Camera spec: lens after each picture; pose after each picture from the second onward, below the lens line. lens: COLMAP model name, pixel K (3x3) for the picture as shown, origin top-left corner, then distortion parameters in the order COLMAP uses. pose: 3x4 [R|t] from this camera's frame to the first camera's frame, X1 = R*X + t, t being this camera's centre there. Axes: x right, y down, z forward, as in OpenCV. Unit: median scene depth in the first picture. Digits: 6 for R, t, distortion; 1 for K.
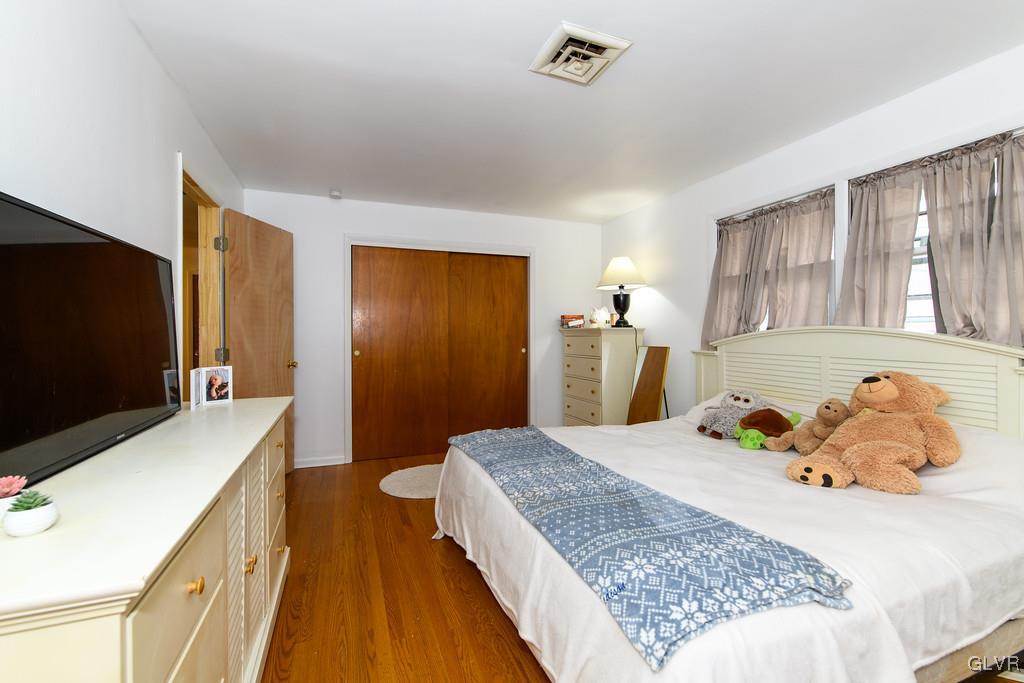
lens RADIAL K [[438.0, 0, 510.7], [0, 438.0, 338.5], [0, 0, 1]] dist [-0.001443, 0.001370]
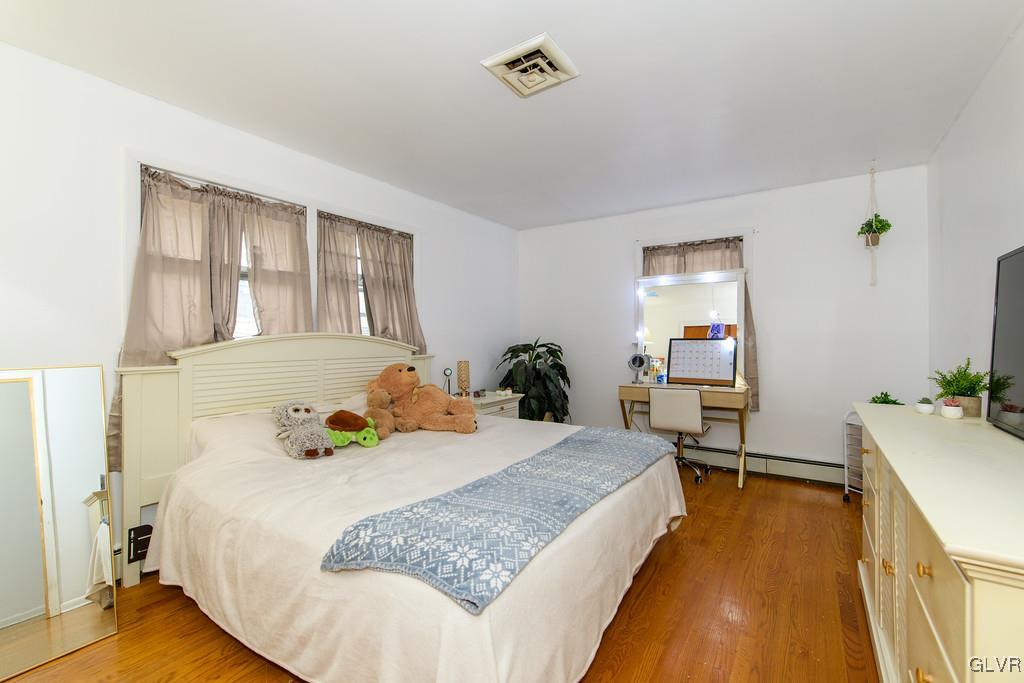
lens RADIAL K [[438.0, 0, 506.3], [0, 438.0, 338.5], [0, 0, 1]] dist [-0.001443, 0.001370]
pose [[-0.576570, -0.003041, 0.817042, -0.375922], [0.010126, 0.999890, 0.010868, -0.013688], [-0.816985, 0.014539, -0.576476, 0.950657]]
